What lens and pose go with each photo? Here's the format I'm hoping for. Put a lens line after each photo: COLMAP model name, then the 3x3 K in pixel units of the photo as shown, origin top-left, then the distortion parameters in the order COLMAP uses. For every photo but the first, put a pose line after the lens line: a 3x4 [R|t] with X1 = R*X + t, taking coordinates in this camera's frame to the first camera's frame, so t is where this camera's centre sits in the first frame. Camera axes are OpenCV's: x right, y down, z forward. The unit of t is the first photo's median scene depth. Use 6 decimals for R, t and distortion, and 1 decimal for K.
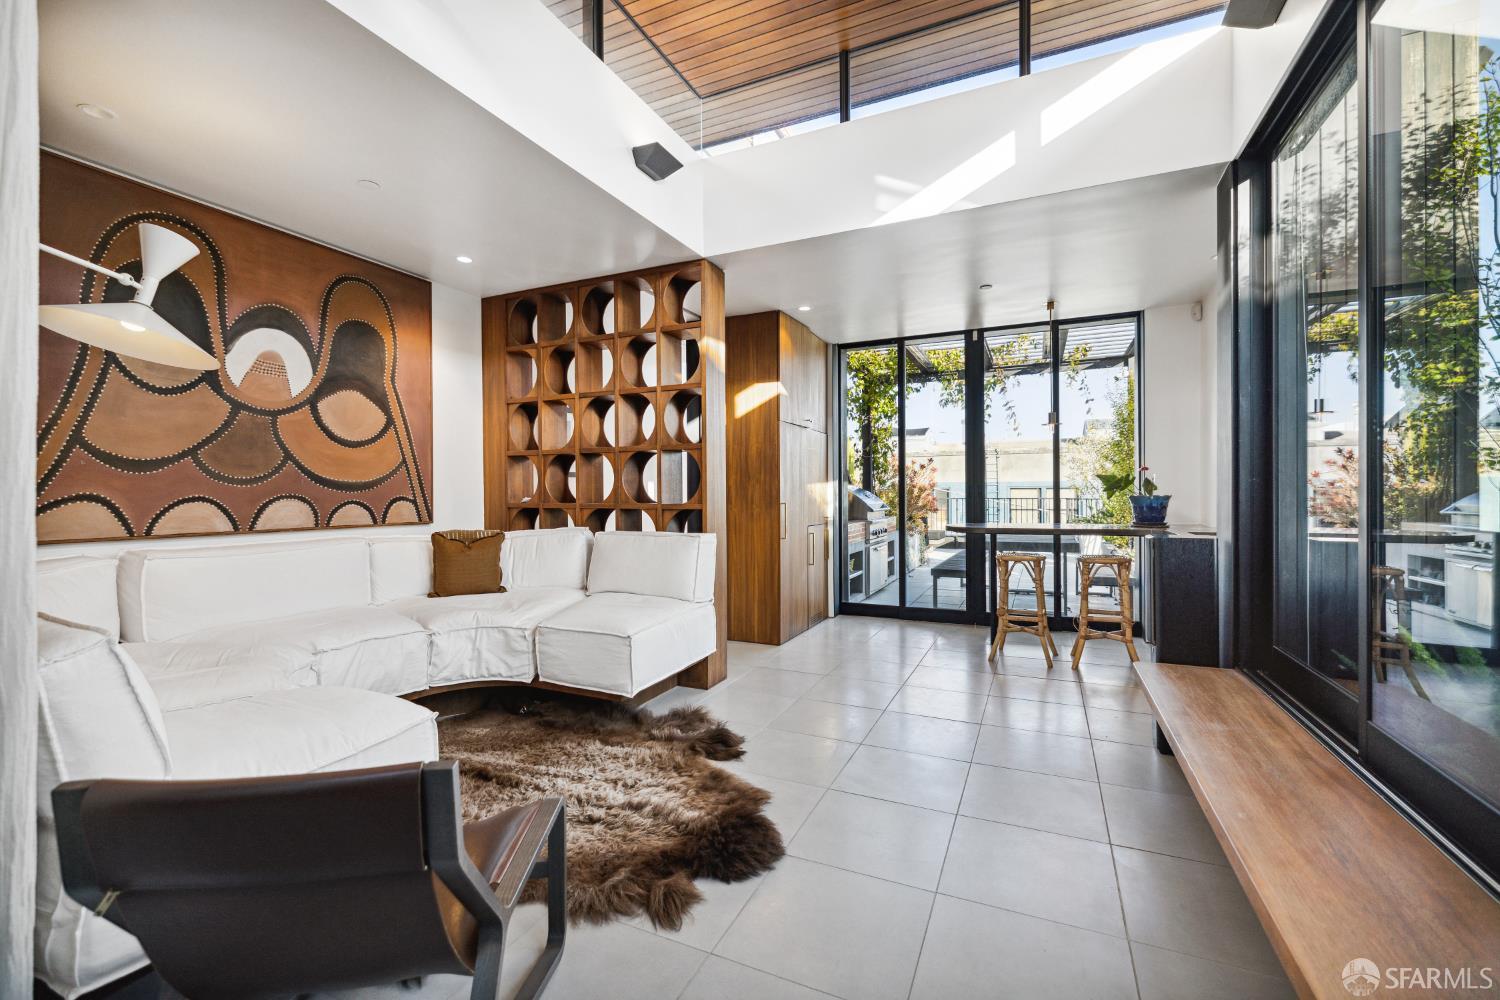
lens RADIAL K [[639.9, 0, 752.7], [0, 639.9, 497.2], [0, 0, 1]] dist [0.001000, -0.000204]
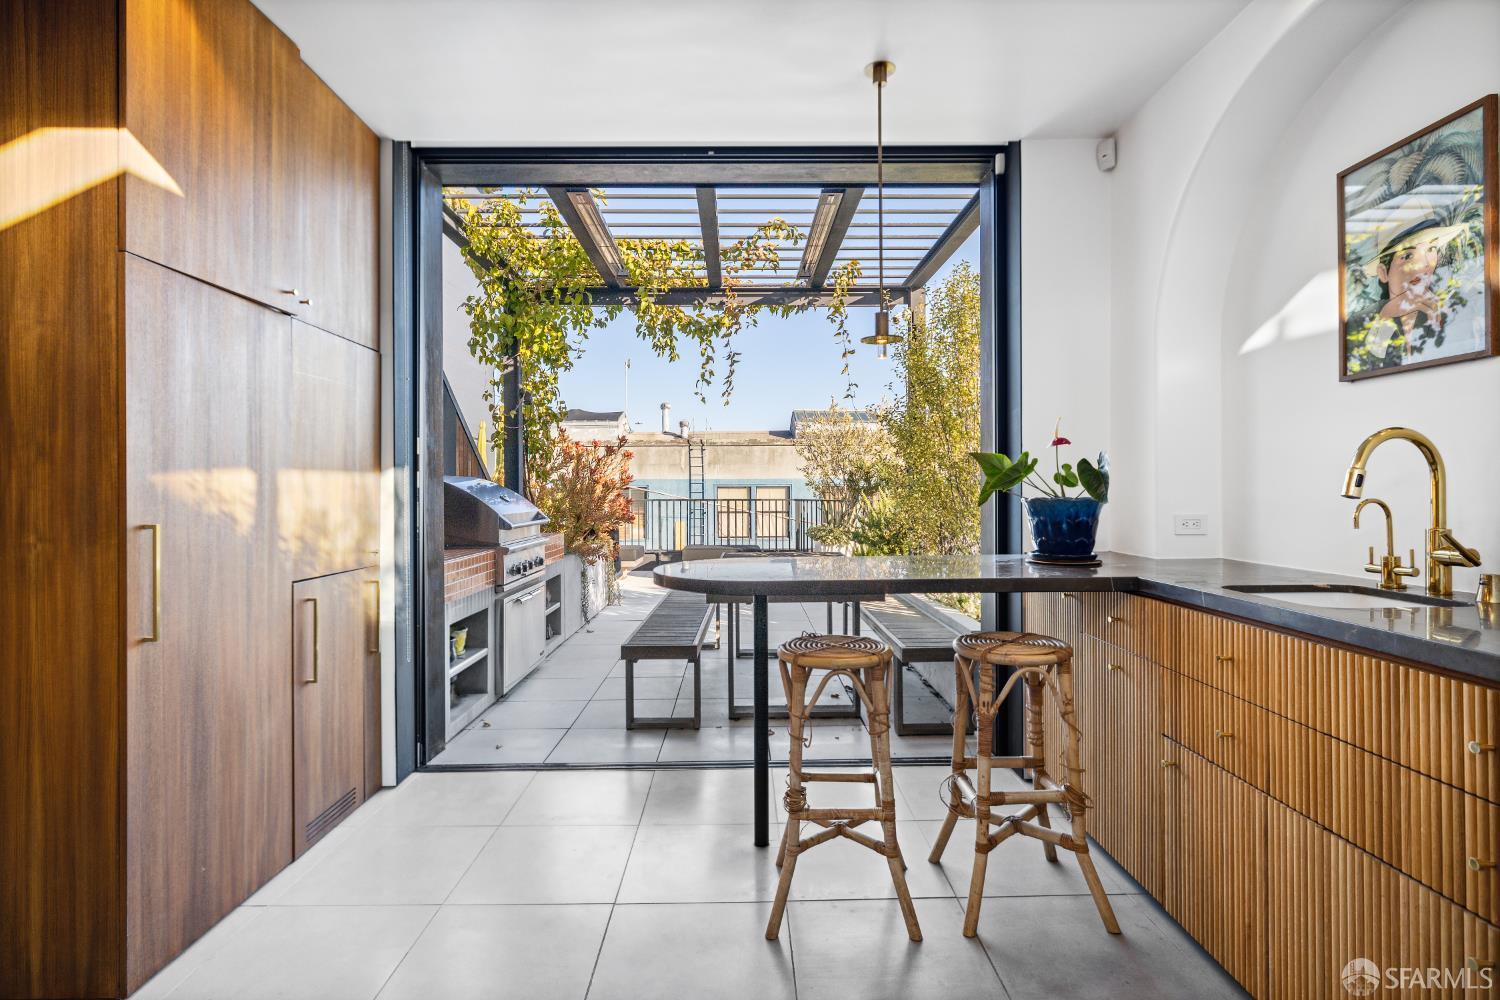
lens RADIAL K [[729.5, 0, 751.5], [0, 729.5, 478.9], [0, 0, 1]] dist [-0.003122, -0.000563]
pose [[0.903901, 0.007505, 0.427676, 0.108500], [0.003067, 0.999707, -0.024026, -0.002834], [-0.427730, 0.023029, 0.903613, 0.376344]]
